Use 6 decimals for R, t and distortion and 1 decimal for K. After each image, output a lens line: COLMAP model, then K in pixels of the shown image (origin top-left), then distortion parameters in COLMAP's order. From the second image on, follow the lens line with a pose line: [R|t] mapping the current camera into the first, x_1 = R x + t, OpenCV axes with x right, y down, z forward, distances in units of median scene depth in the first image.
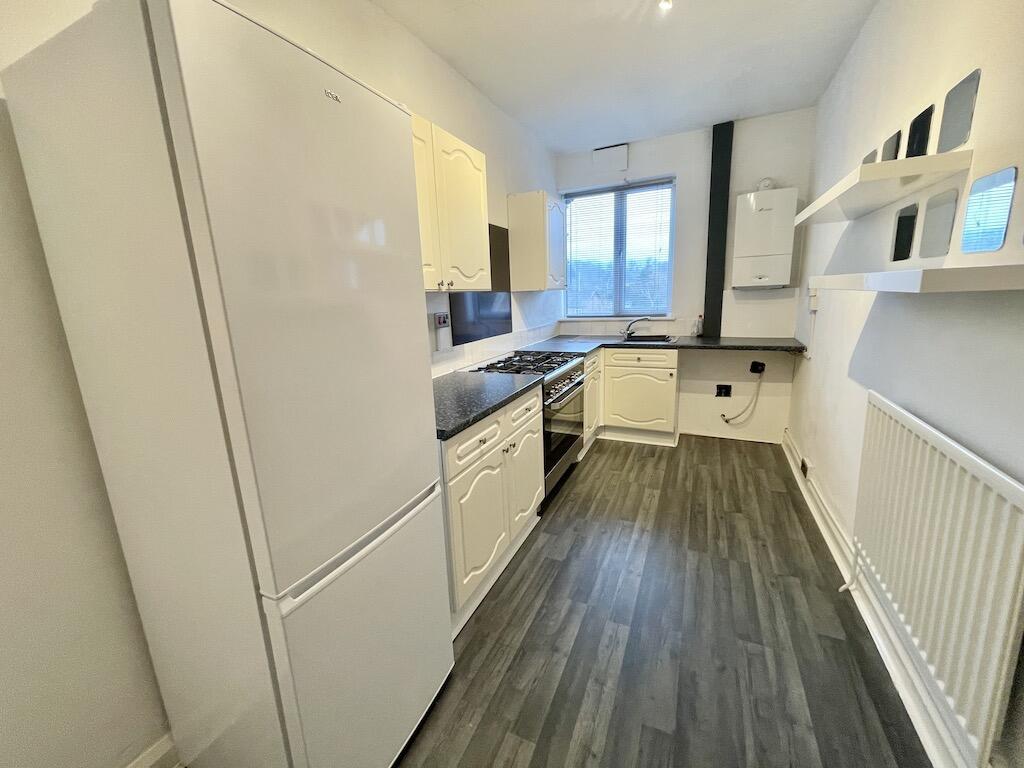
lens RADIAL K [[413.2, 0, 510.2], [0, 413.2, 383.0], [0, 0, 1]] dist [-0.003928, -0.000040]
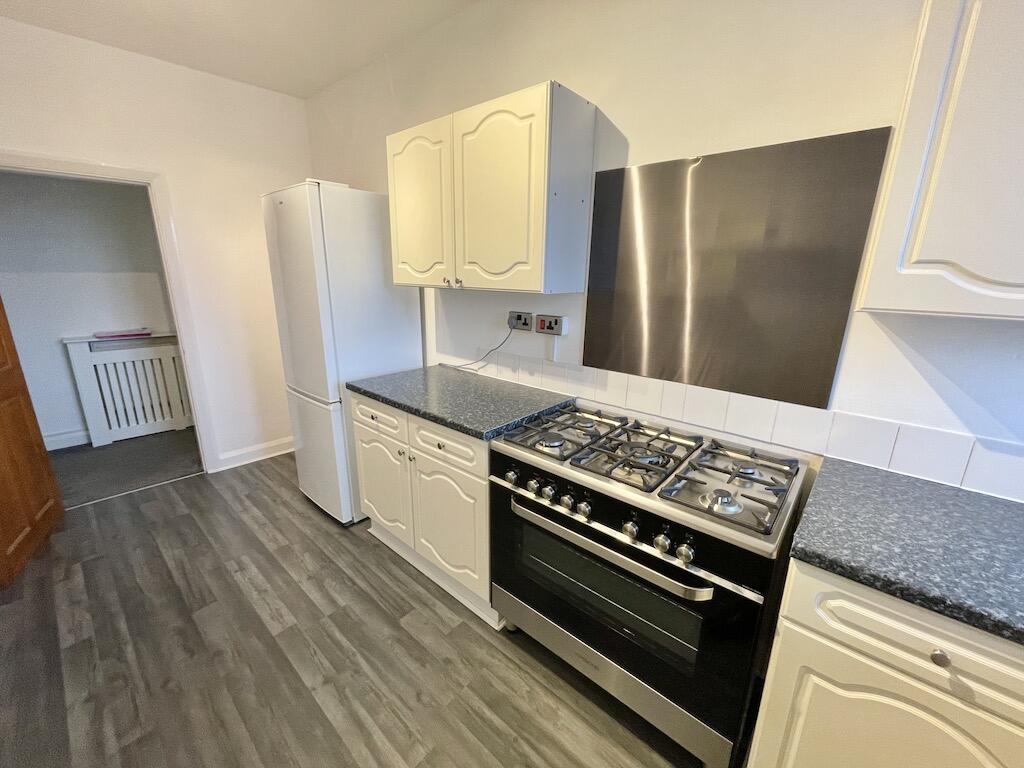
lens RADIAL K [[413.2, 0, 510.2], [0, 413.2, 383.0], [0, 0, 1]] dist [-0.003928, -0.000040]
pose [[-0.288732, 0.279434, -0.915724, 0.506820], [-0.203627, 0.916653, 0.343923, -0.251555], [0.935505, 0.285767, -0.207767, 0.916238]]
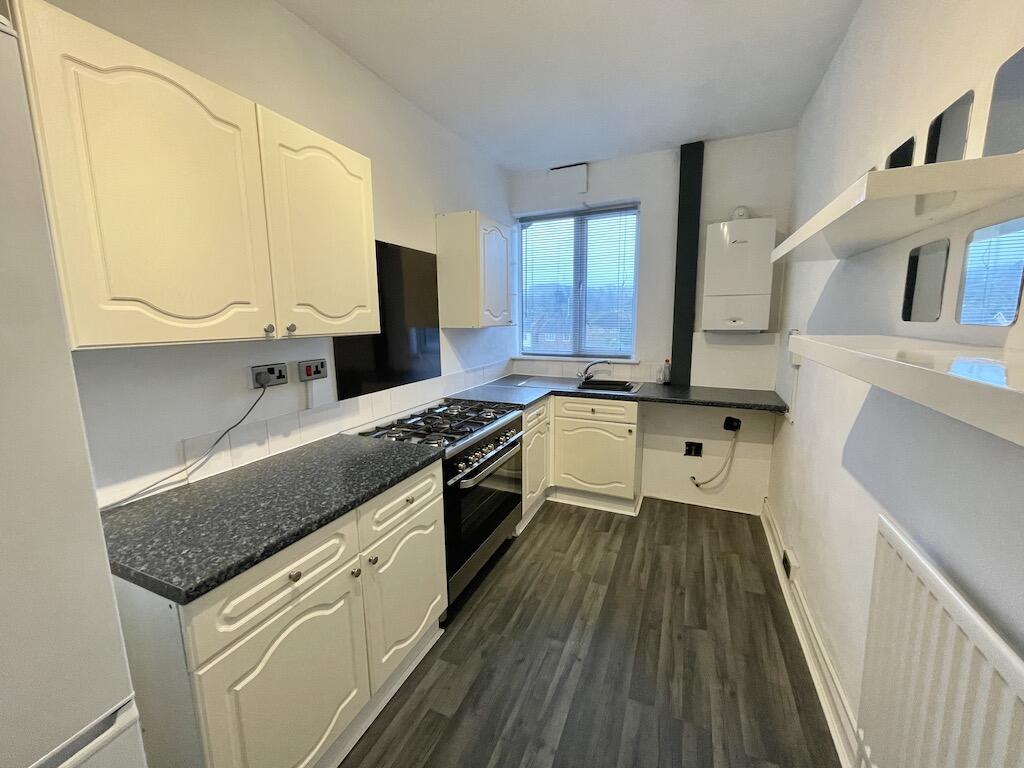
lens RADIAL K [[413.2, 0, 510.2], [0, 413.2, 383.0], [0, 0, 1]] dist [-0.003928, -0.000040]
pose [[0.999348, 0.026263, 0.024788, 0.143589], [-0.024941, 0.998326, -0.052186, -0.079481], [-0.026117, 0.051534, 0.998330, 0.191932]]
